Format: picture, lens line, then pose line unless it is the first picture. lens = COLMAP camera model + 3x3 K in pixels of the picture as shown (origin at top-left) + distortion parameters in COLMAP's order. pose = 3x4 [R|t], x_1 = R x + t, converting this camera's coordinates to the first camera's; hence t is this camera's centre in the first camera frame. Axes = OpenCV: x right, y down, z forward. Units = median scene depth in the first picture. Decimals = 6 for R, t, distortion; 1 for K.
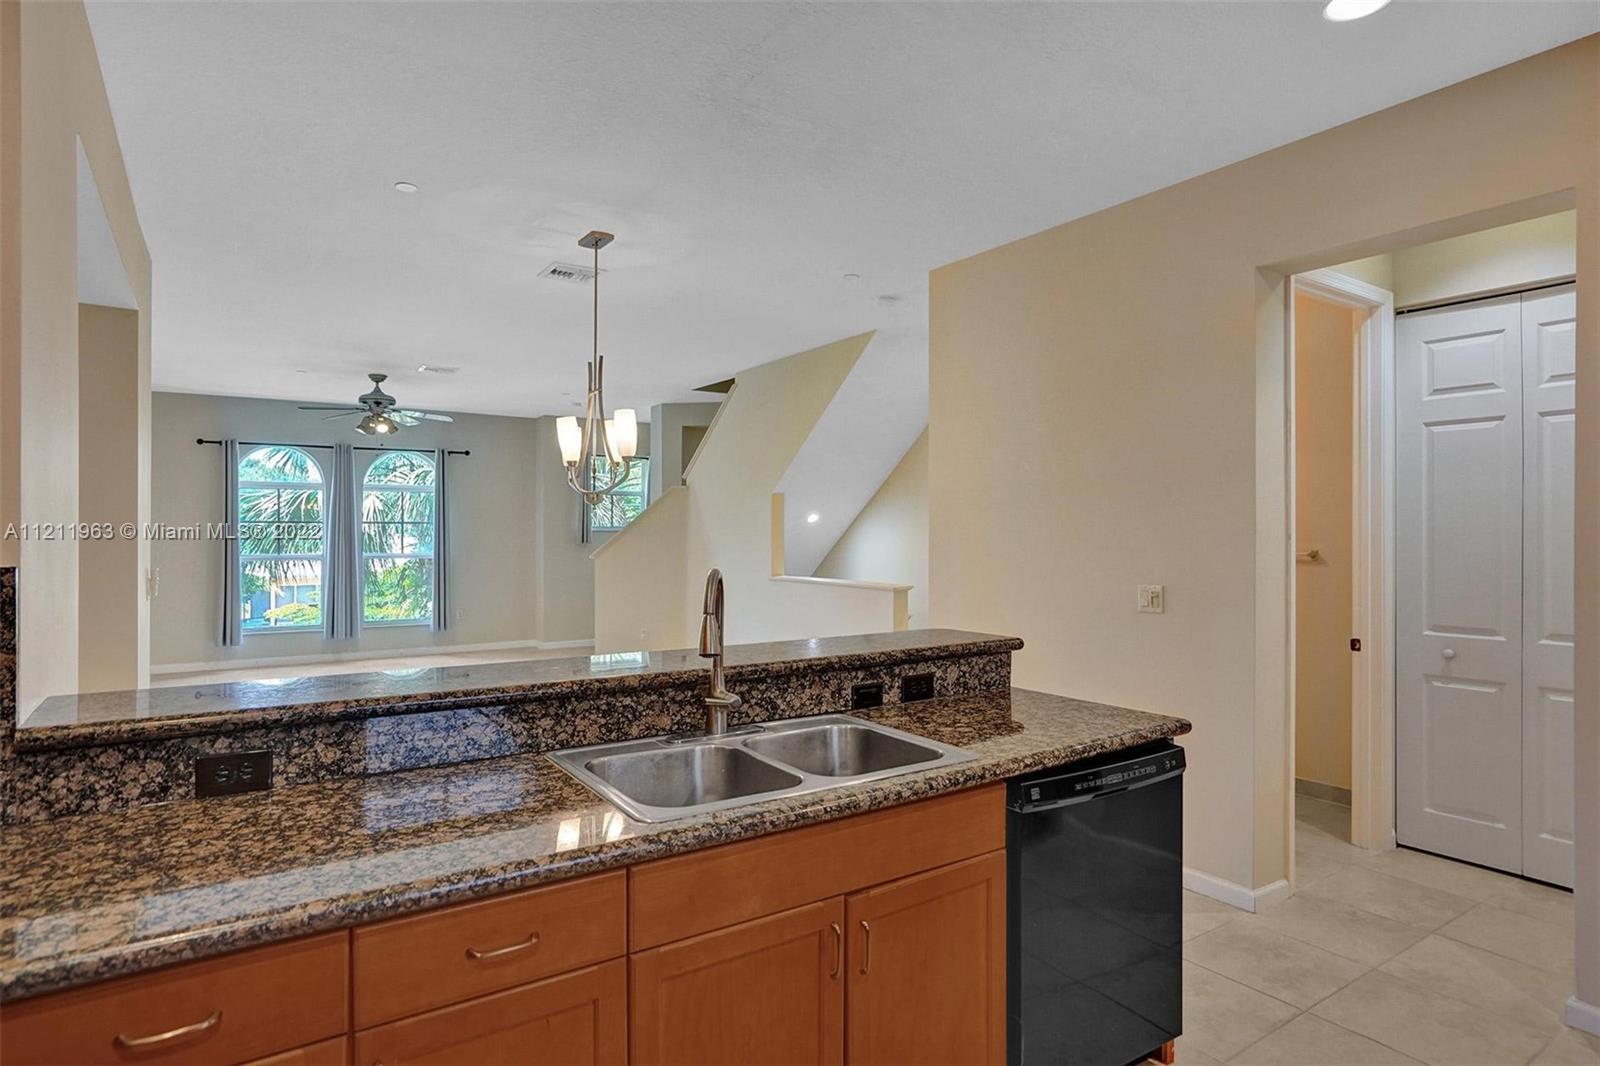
lens RADIAL K [[880.3, 0, 794.0], [0, 880.3, 526.1], [0, 0, 1]] dist [-0.041237, 0.029243]
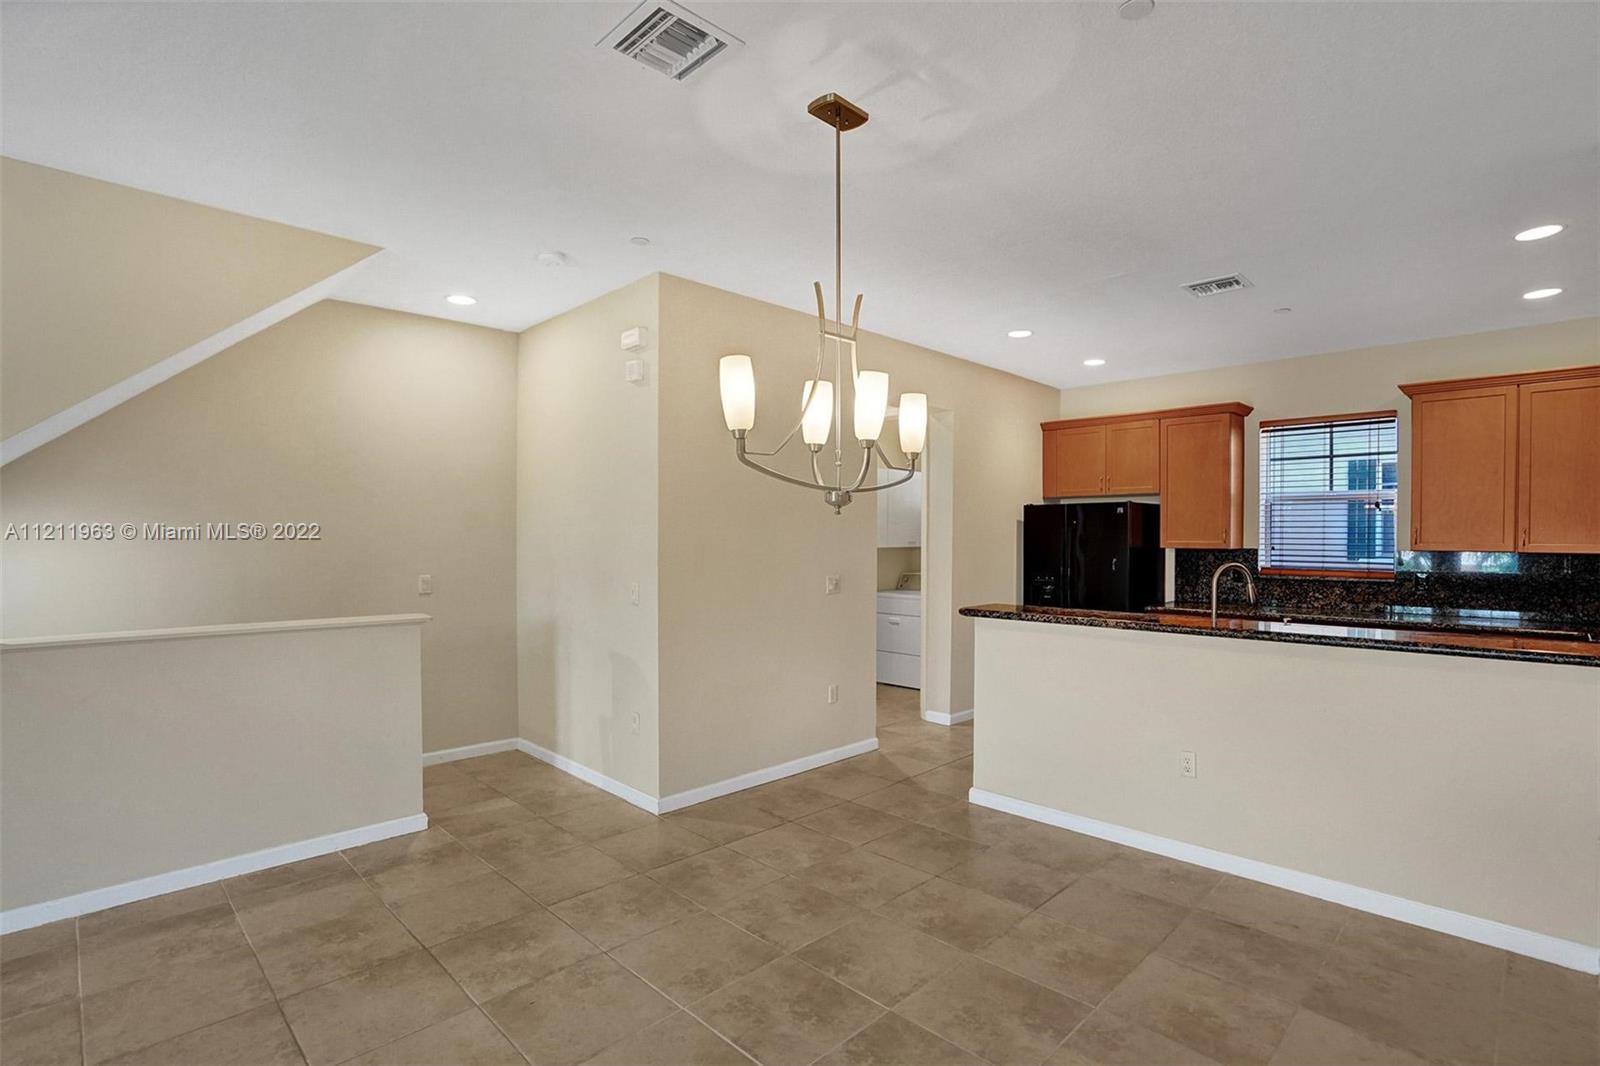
lens RADIAL K [[772.9, 0, 791.1], [0, 772.9, 546.4], [0, 0, 1]] dist [-0.058455, 0.022334]
pose [[-0.188708, -0.014647, 0.981924, -1.245226], [-0.008886, 0.999873, 0.013207, -0.002303], [-0.981993, -0.006233, -0.188814, 1.784564]]
